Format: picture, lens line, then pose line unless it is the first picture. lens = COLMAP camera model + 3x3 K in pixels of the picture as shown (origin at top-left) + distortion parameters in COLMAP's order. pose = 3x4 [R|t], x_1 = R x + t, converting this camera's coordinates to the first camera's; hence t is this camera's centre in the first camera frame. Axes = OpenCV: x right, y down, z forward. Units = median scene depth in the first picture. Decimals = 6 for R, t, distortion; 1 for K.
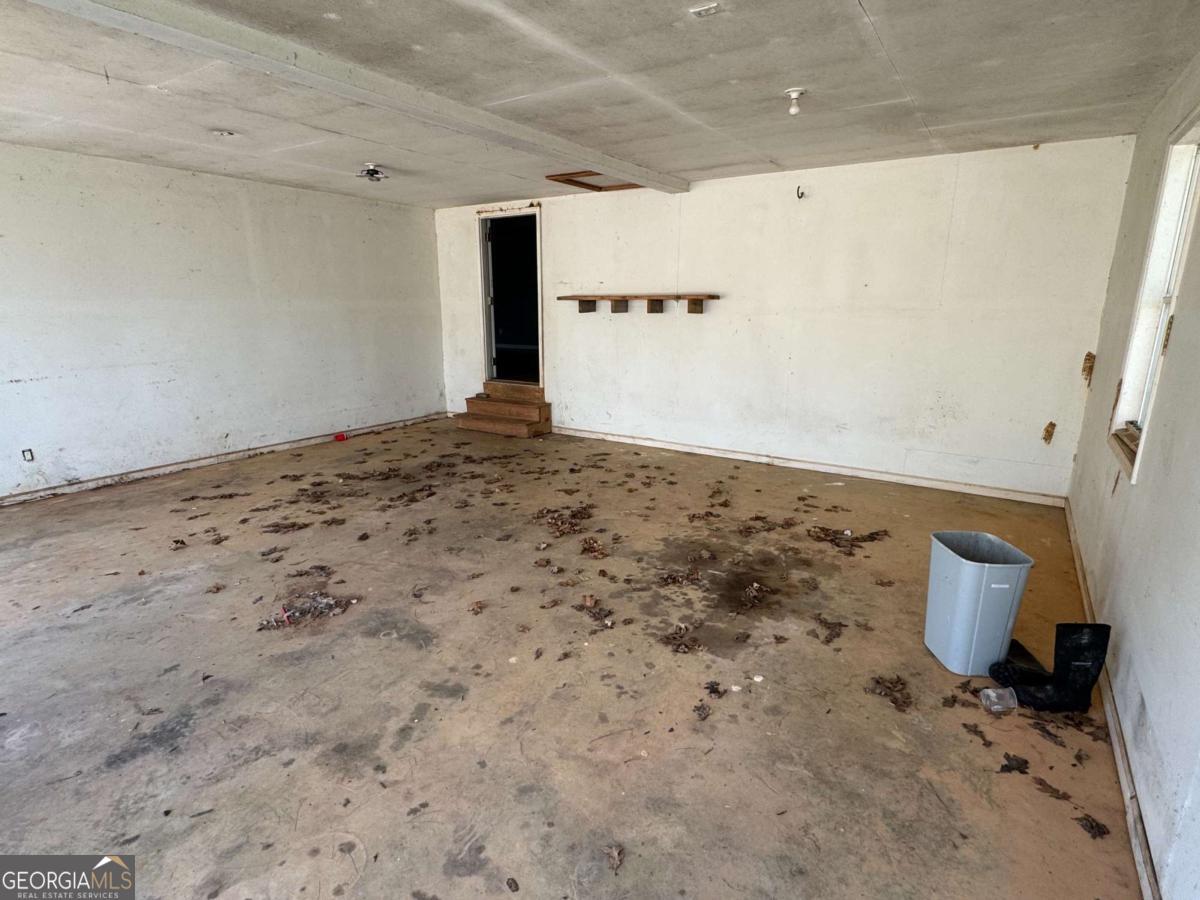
lens RADIAL K [[616.9, 0, 597.8], [0, 616.9, 449.4], [0, 0, 1]] dist [-0.000185, -0.001171]
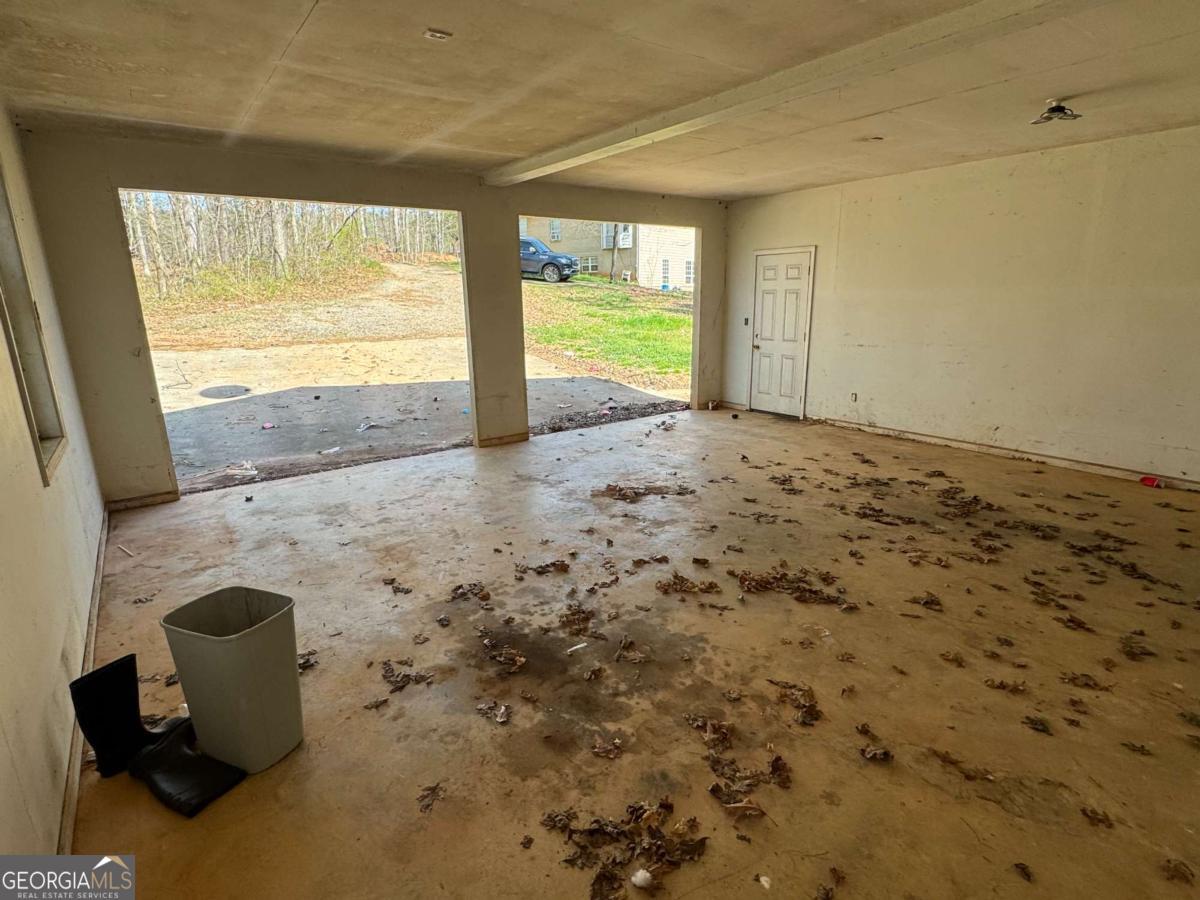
lens RADIAL K [[616.9, 0, 598.8], [0, 616.9, 453.9], [0, 0, 1]] dist [-0.000185, -0.001171]
pose [[-0.344635, 0.239727, -0.907611, 0.624759], [-0.208602, 0.923112, 0.323031, -0.210012], [0.915266, 0.300657, -0.268129, 0.880600]]
